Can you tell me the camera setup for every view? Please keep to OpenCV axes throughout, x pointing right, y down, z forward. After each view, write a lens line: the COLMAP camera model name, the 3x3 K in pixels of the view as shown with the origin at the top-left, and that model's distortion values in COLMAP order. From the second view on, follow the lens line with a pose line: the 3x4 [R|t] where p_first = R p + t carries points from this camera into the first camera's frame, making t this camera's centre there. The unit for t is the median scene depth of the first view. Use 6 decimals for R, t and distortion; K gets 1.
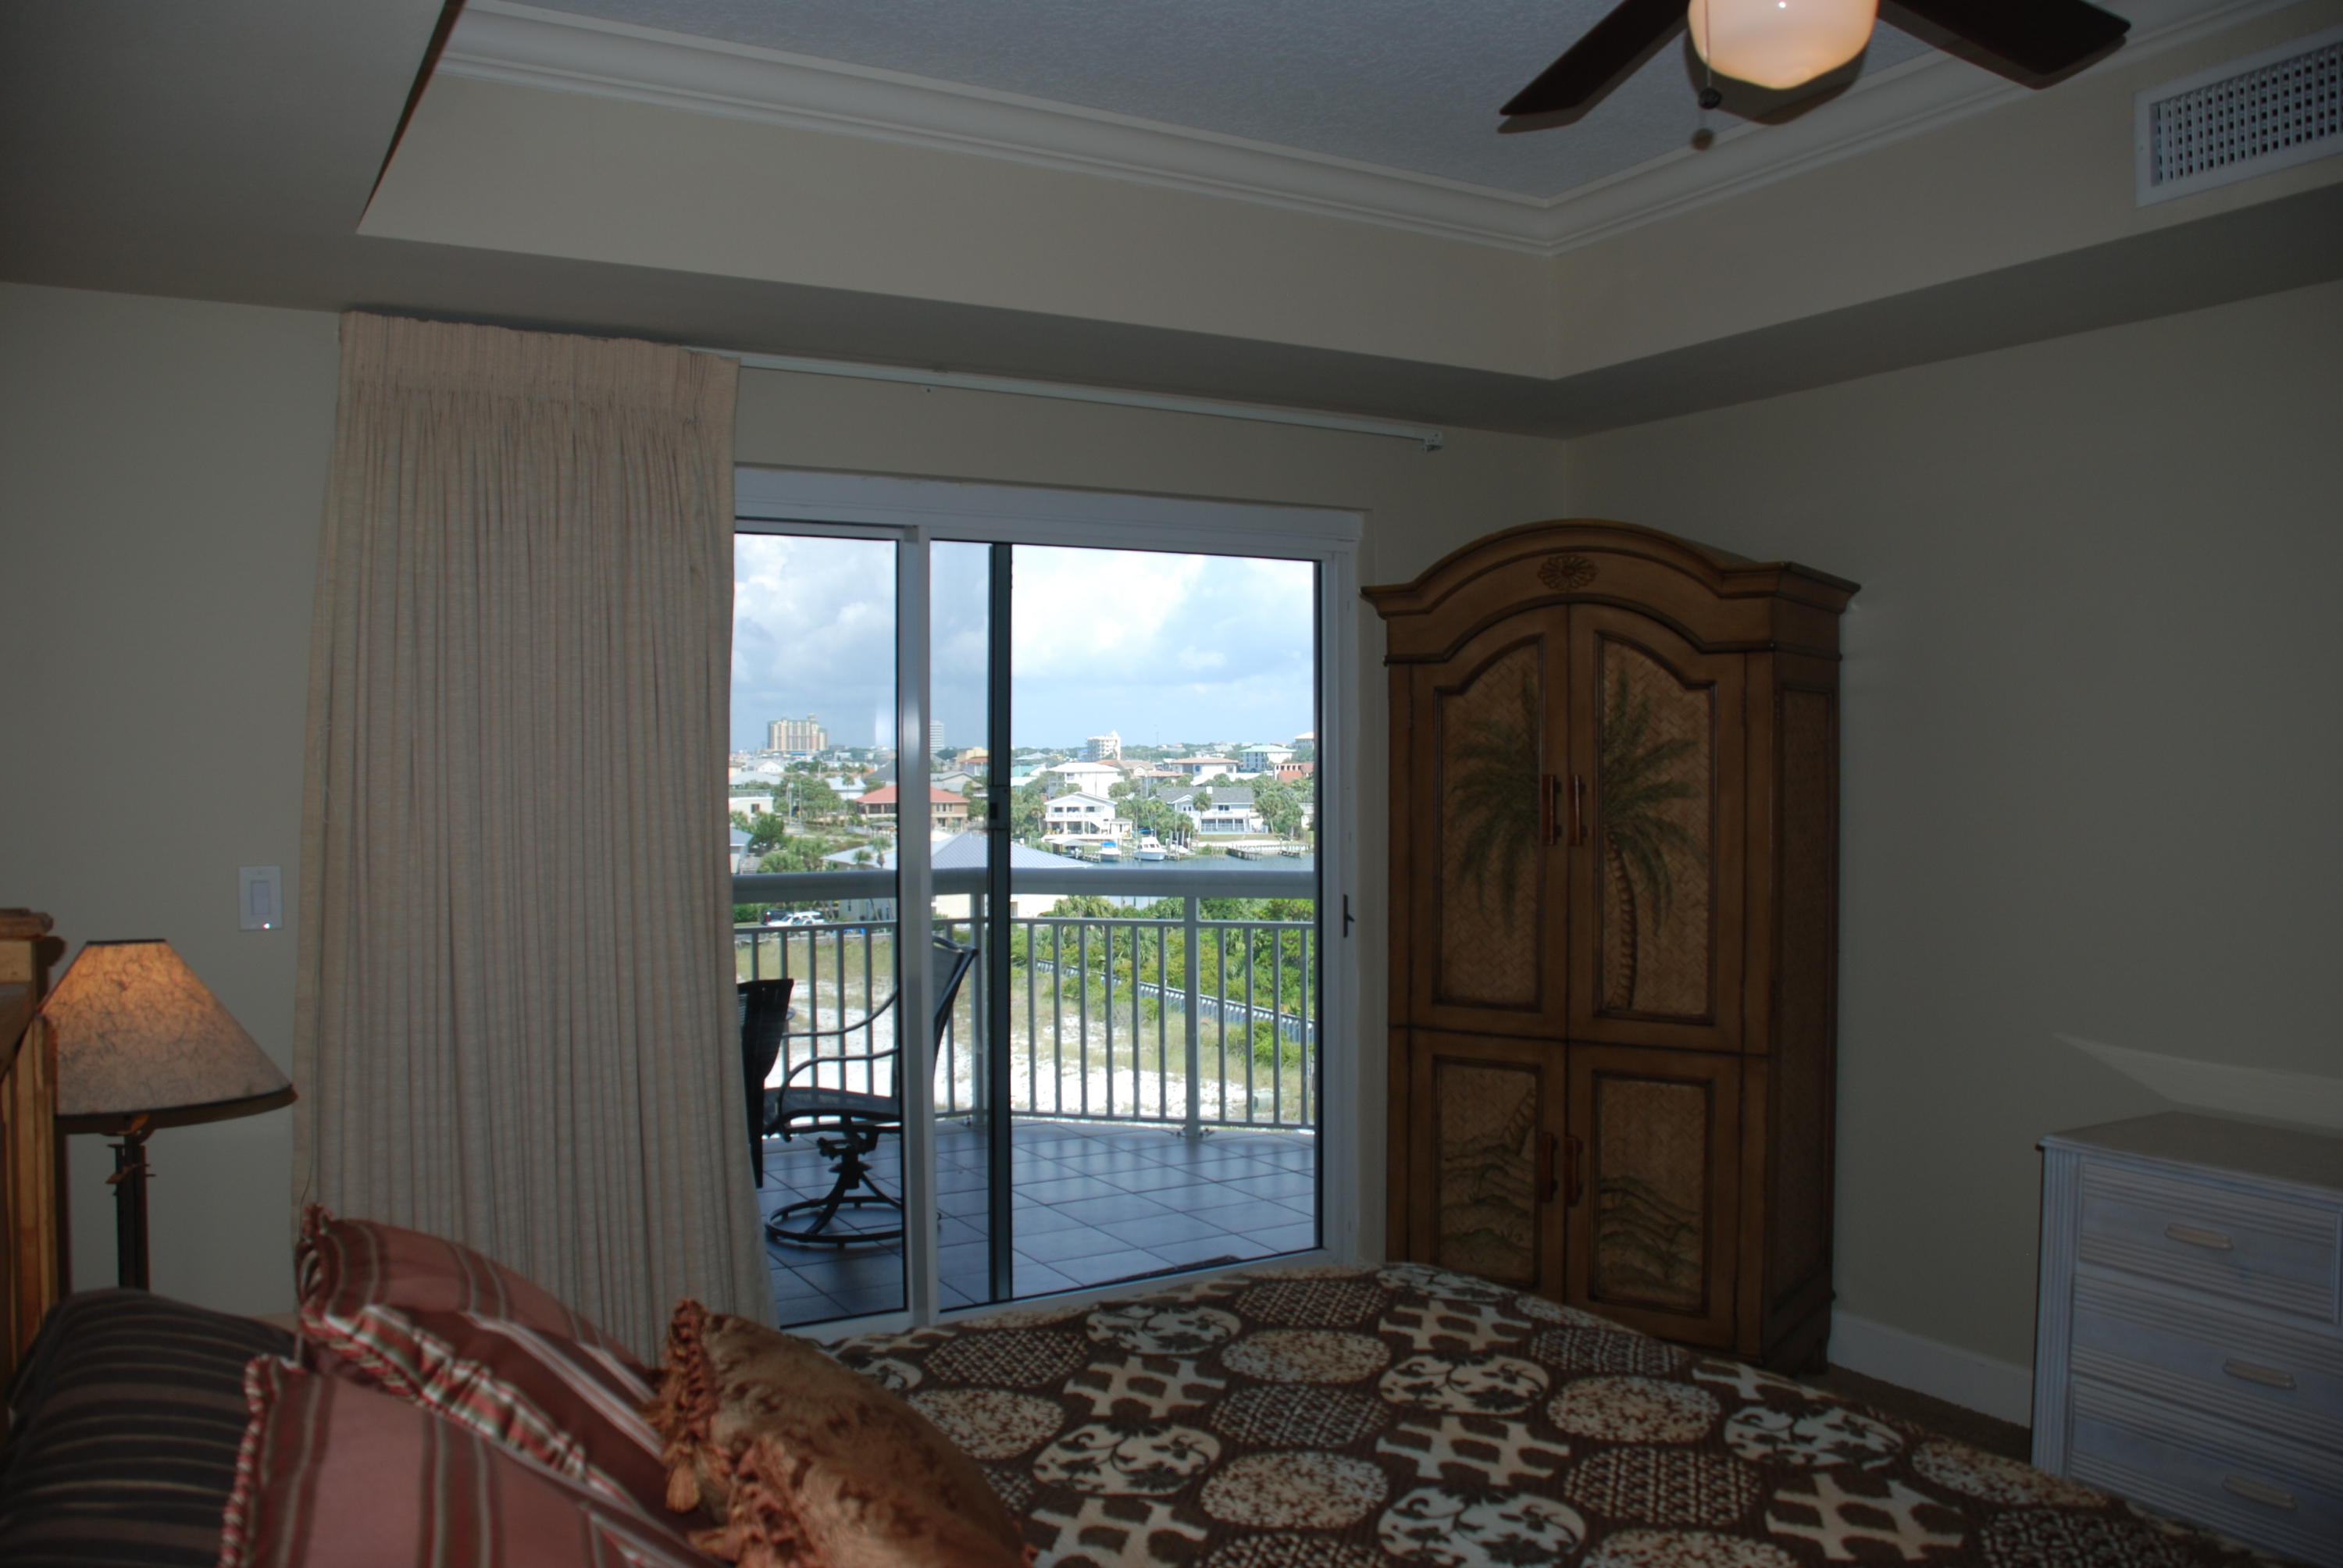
lens RADIAL K [[1833.6, 0, 1184.0], [0, 1833.6, 788.1], [0, 0, 1]] dist [-0.159160, 0.114742]
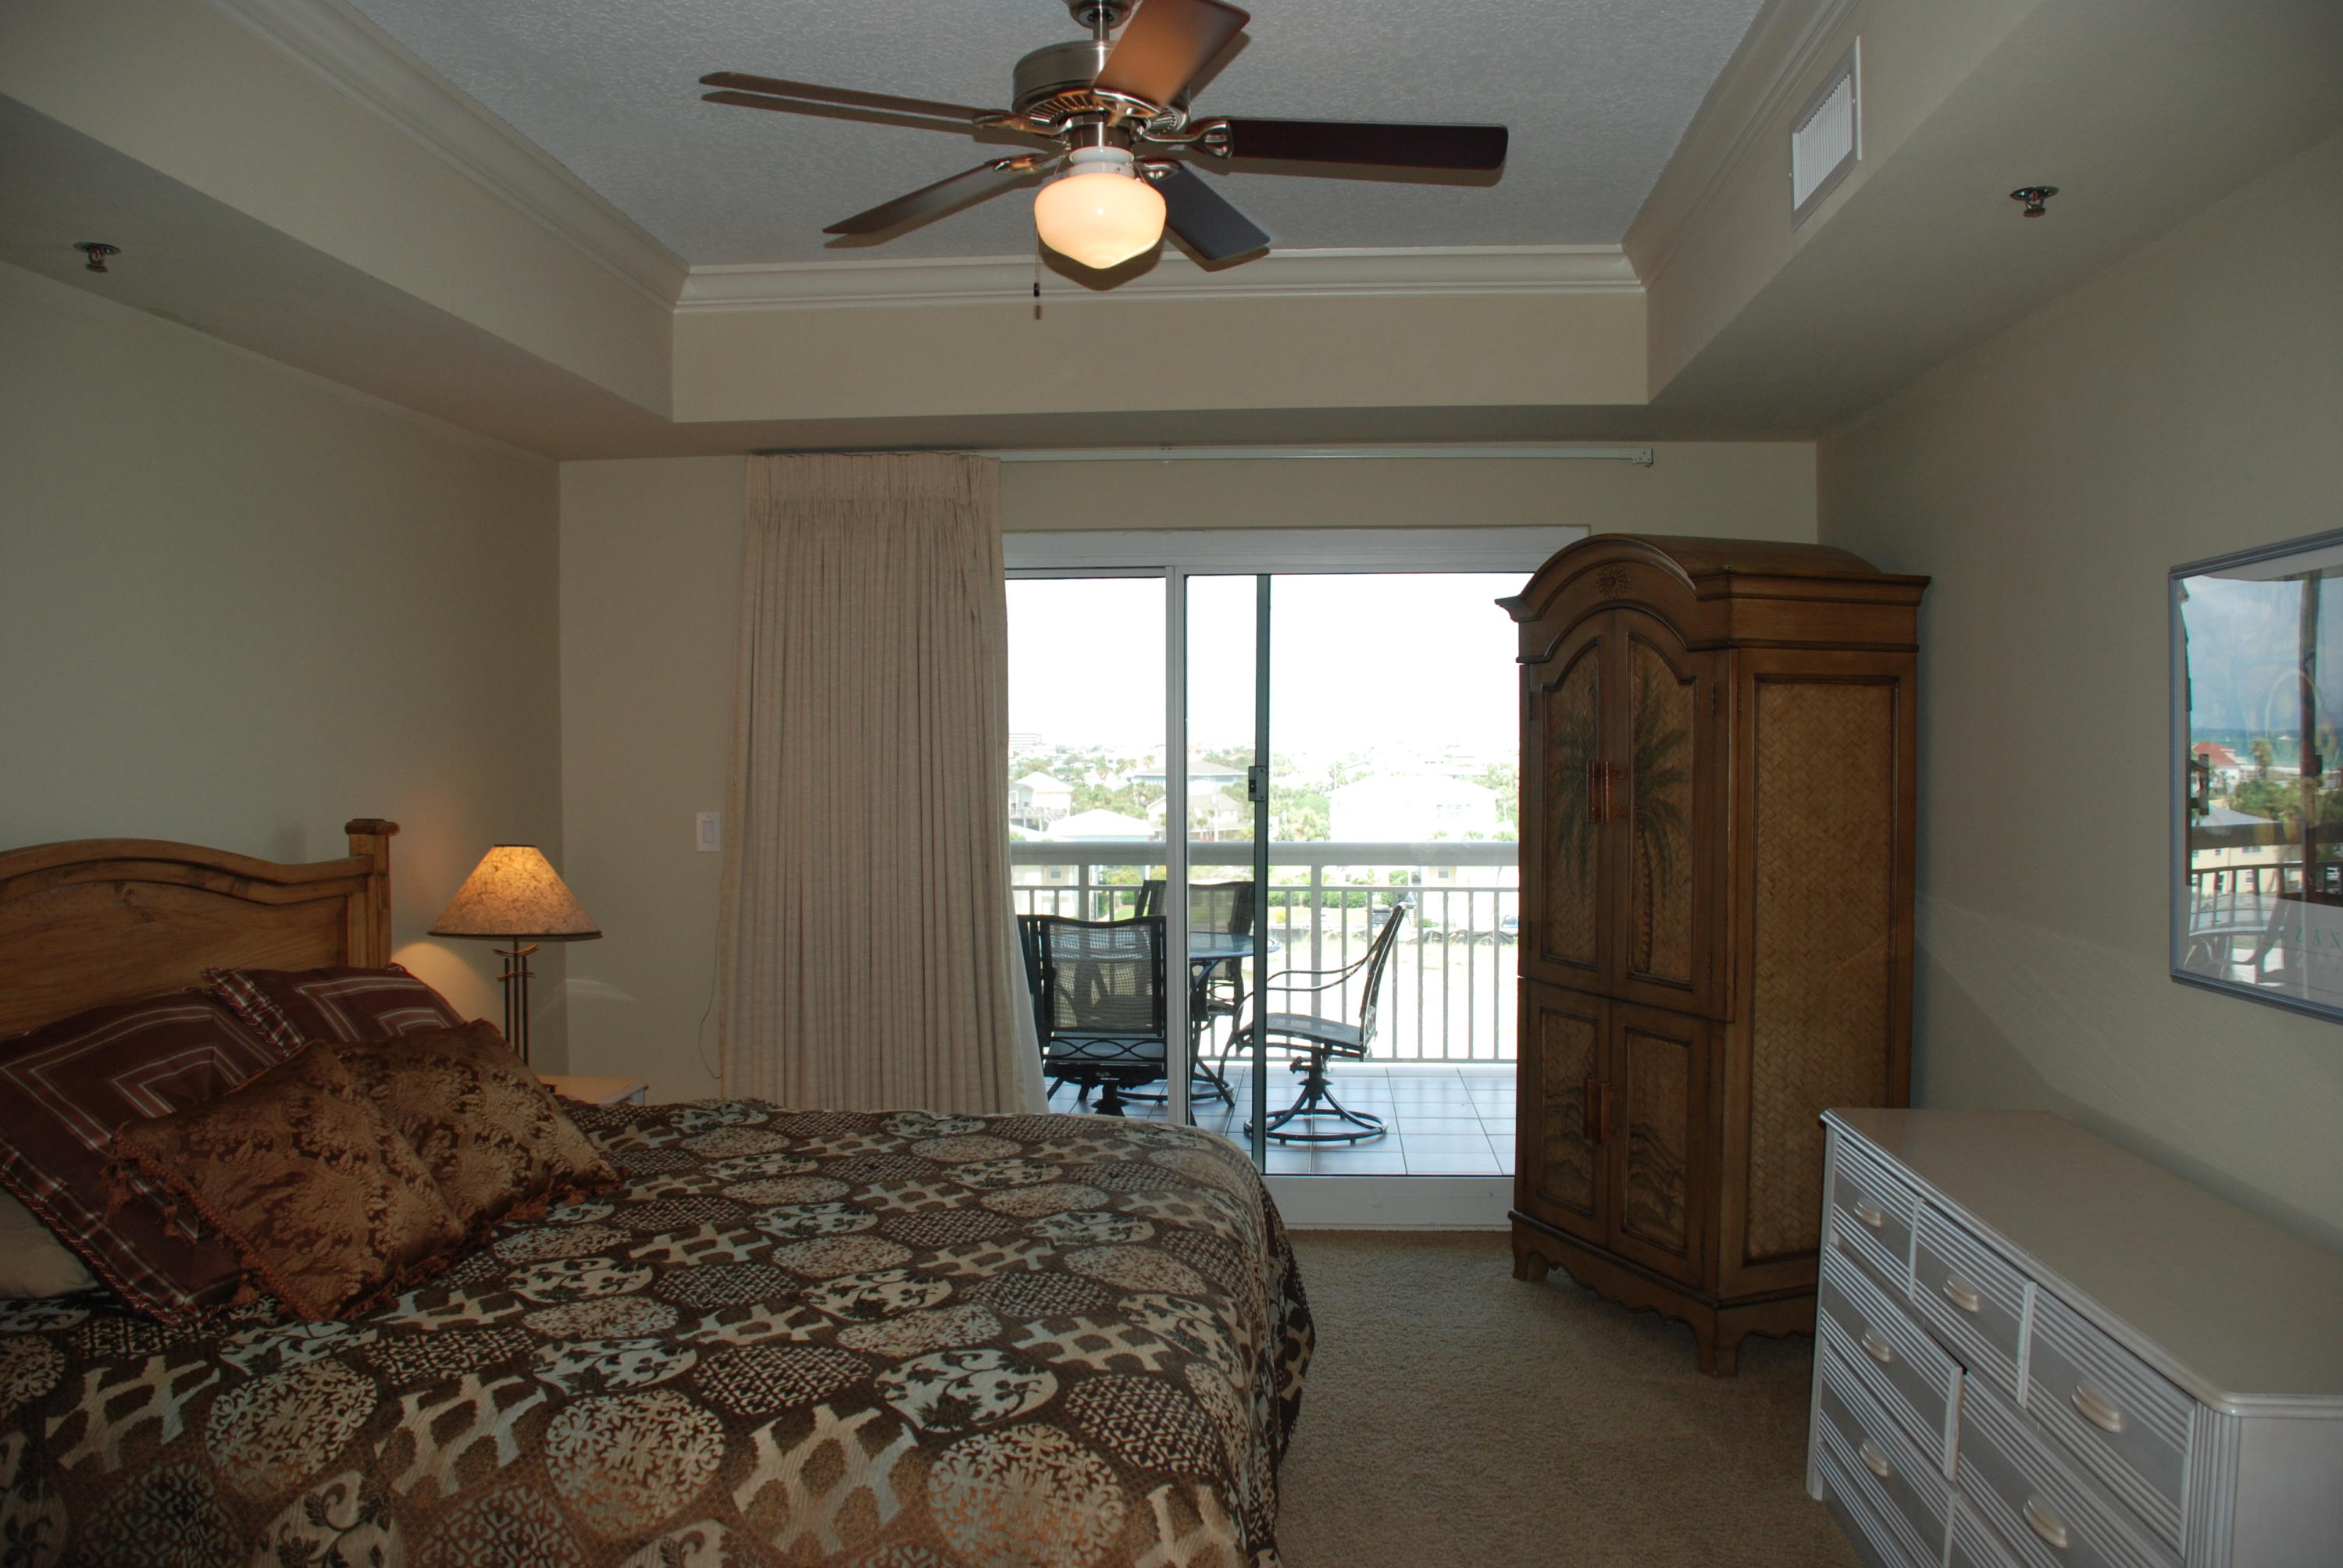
lens RADIAL K [[1833.6, 0, 1184.0], [0, 1833.6, 788.1], [0, 0, 1]] dist [-0.159160, 0.114742]
pose [[0.820195, 0.016939, -0.571833, 0.536271], [-0.012029, 0.999851, 0.012364, -0.001299], [0.571957, -0.003262, 0.820277, -0.061072]]
